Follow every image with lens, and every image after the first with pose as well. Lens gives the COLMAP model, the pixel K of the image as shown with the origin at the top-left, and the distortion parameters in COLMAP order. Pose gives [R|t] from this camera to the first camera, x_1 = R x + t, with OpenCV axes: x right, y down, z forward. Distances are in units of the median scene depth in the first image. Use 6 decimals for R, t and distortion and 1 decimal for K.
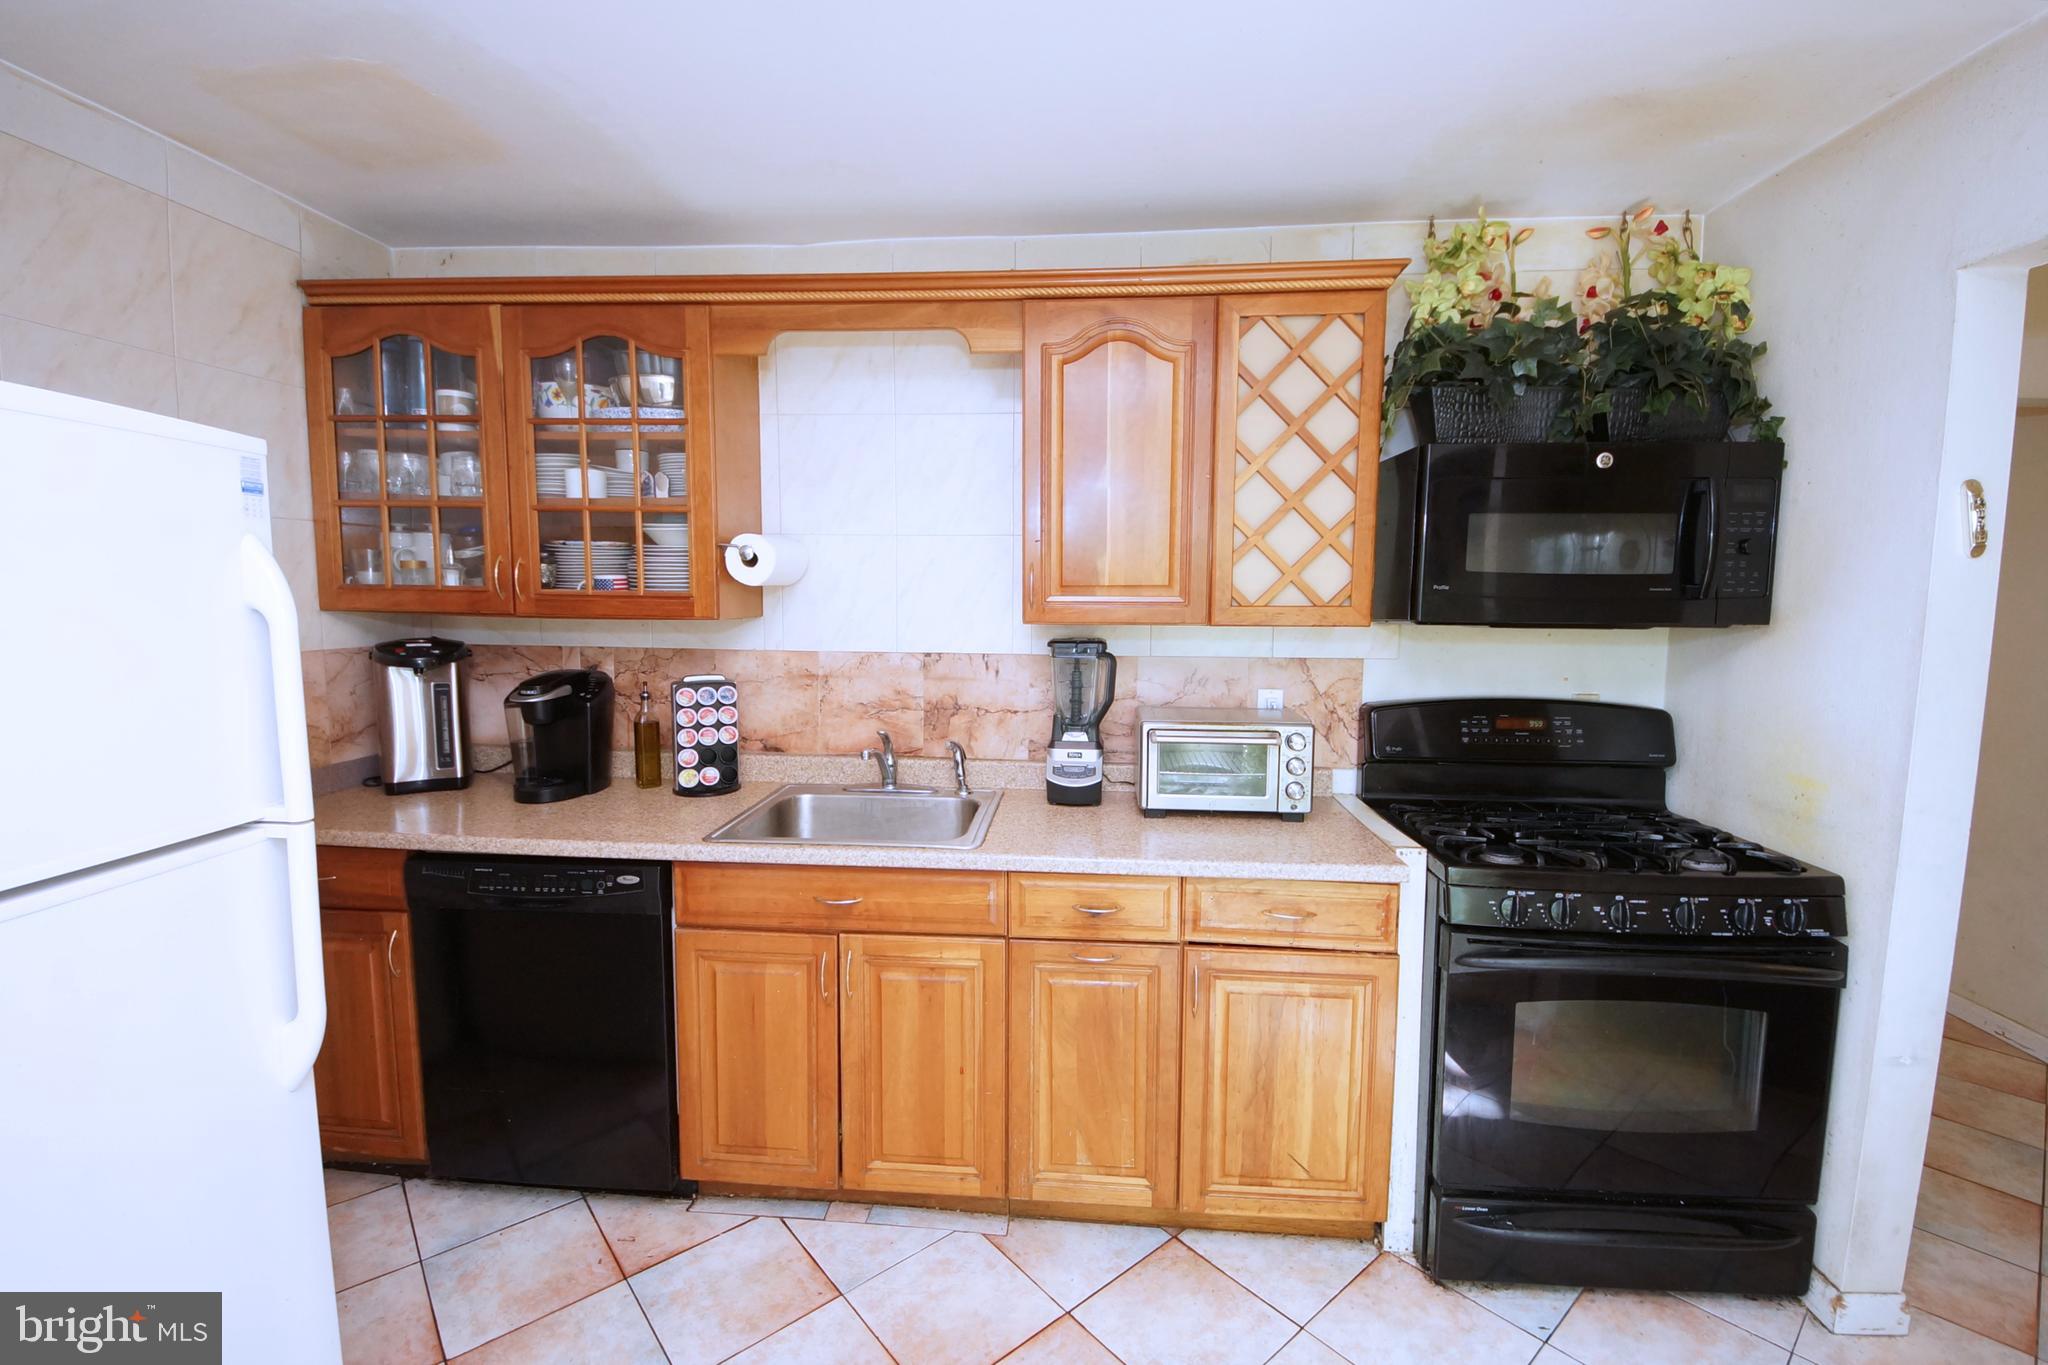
lens RADIAL K [[879.6, 0, 1024.3], [0, 879.6, 676.1], [0, 0, 1]] dist [0.004420, -0.001827]
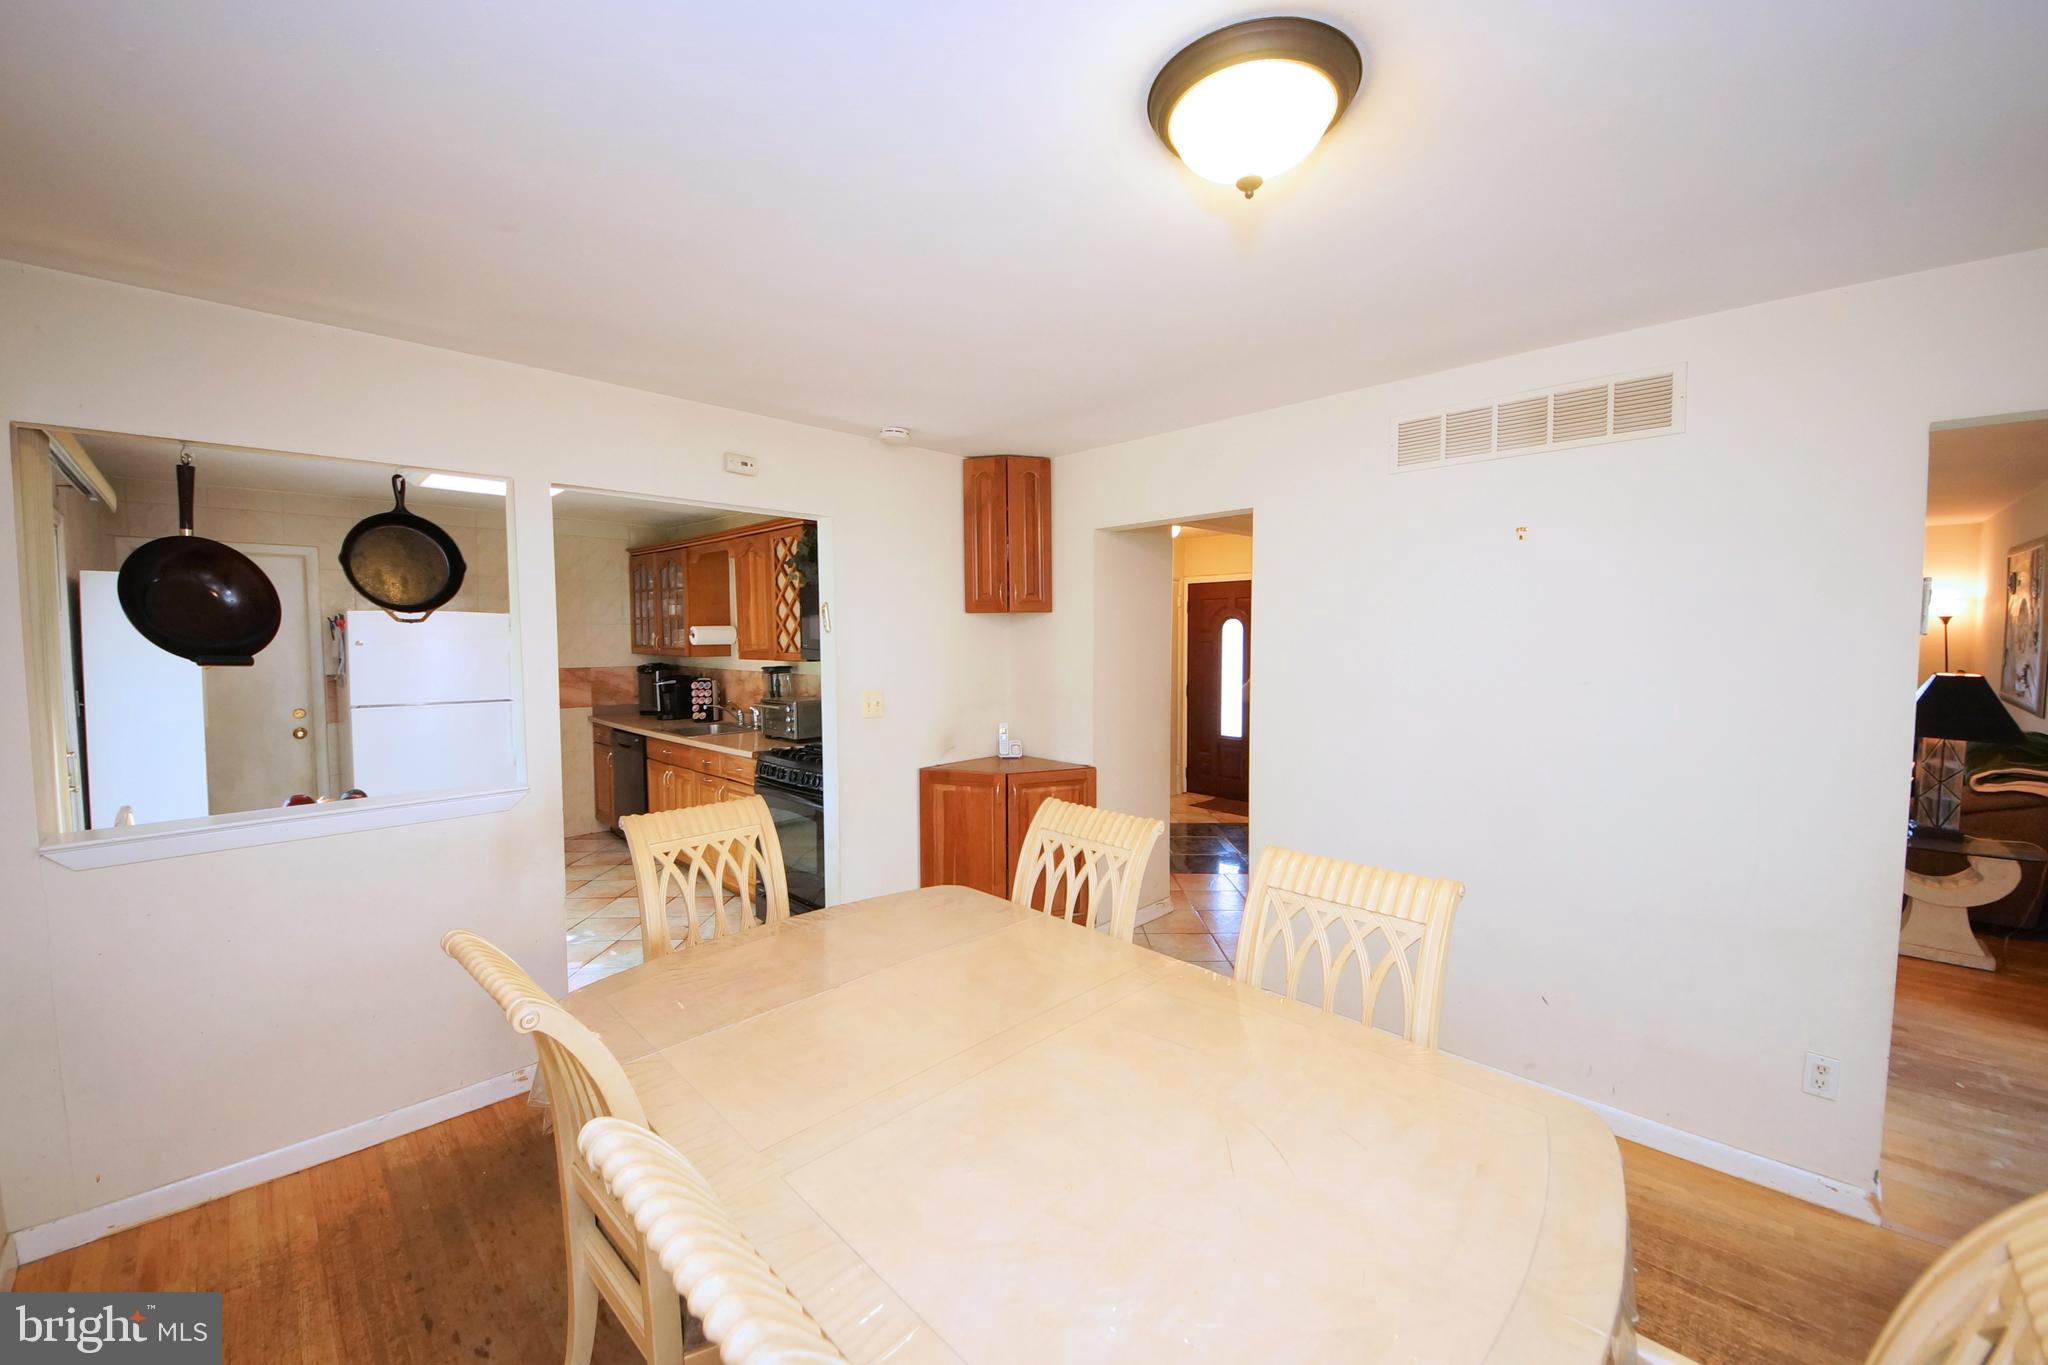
lens RADIAL K [[773.8, 0, 1014.9], [0, 773.8, 678.8], [0, 0, 1]] dist [0.001703, -0.008122]
pose [[0.769406, 0.024520, -0.638290, 2.096257], [-0.054523, 0.998137, -0.027380, 0.015789], [0.636429, 0.055868, 0.769309, -0.228341]]
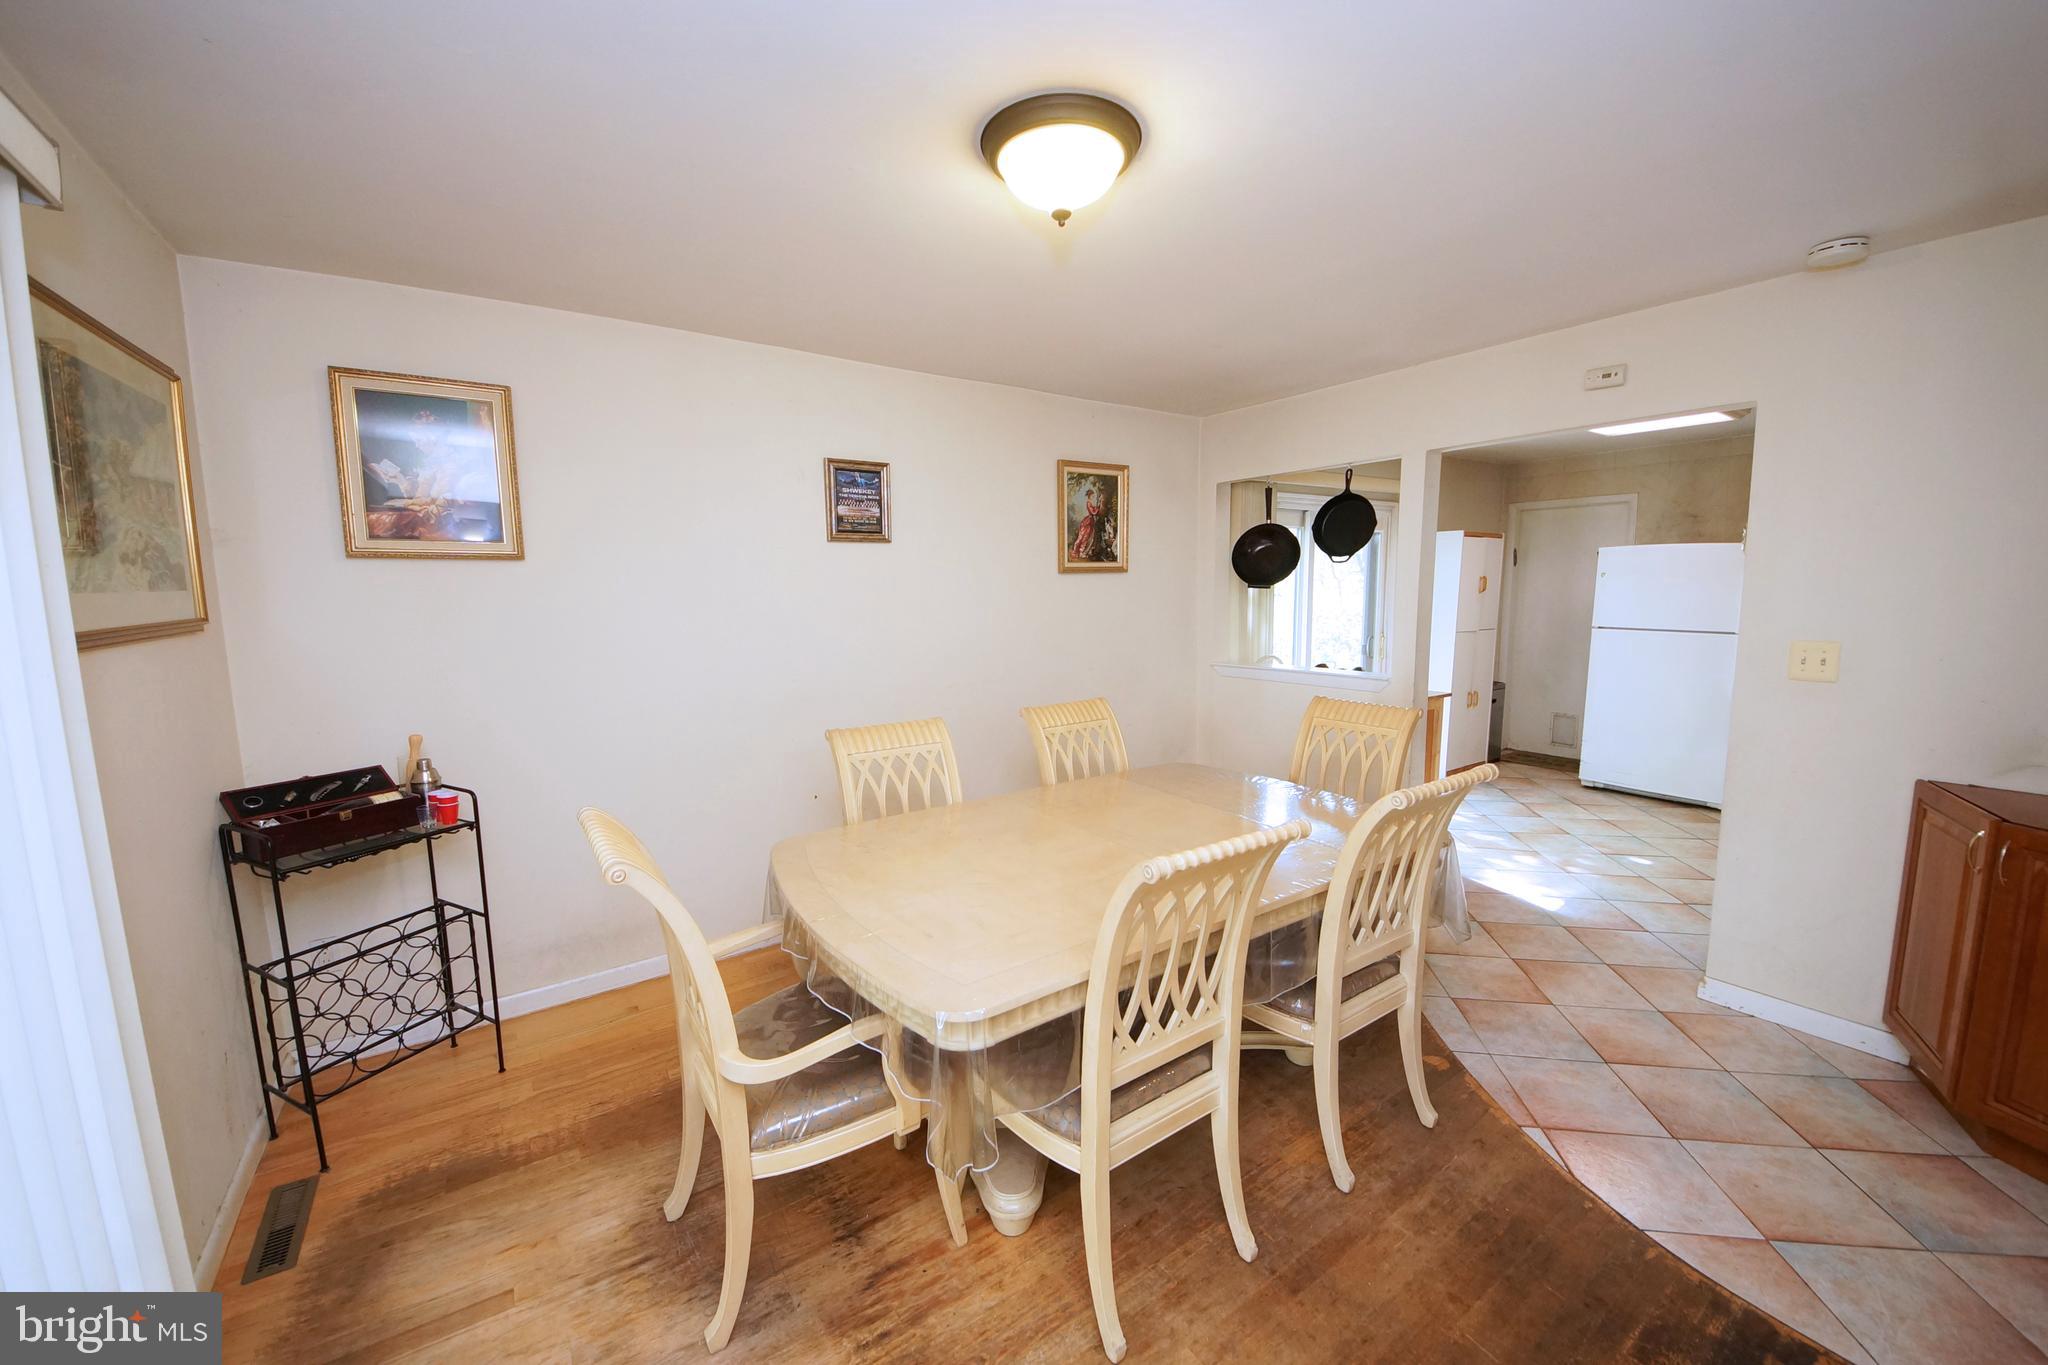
lens RADIAL K [[773.8, 0, 1023.6], [0, 773.8, 674.1], [0, 0, 1]] dist [0.001703, -0.008122]
pose [[-0.771998, 0.075437, -0.631133, 2.425785], [-0.056361, 0.980897, 0.186183, -0.085341], [0.633122, 0.179304, -0.752999, 0.965363]]
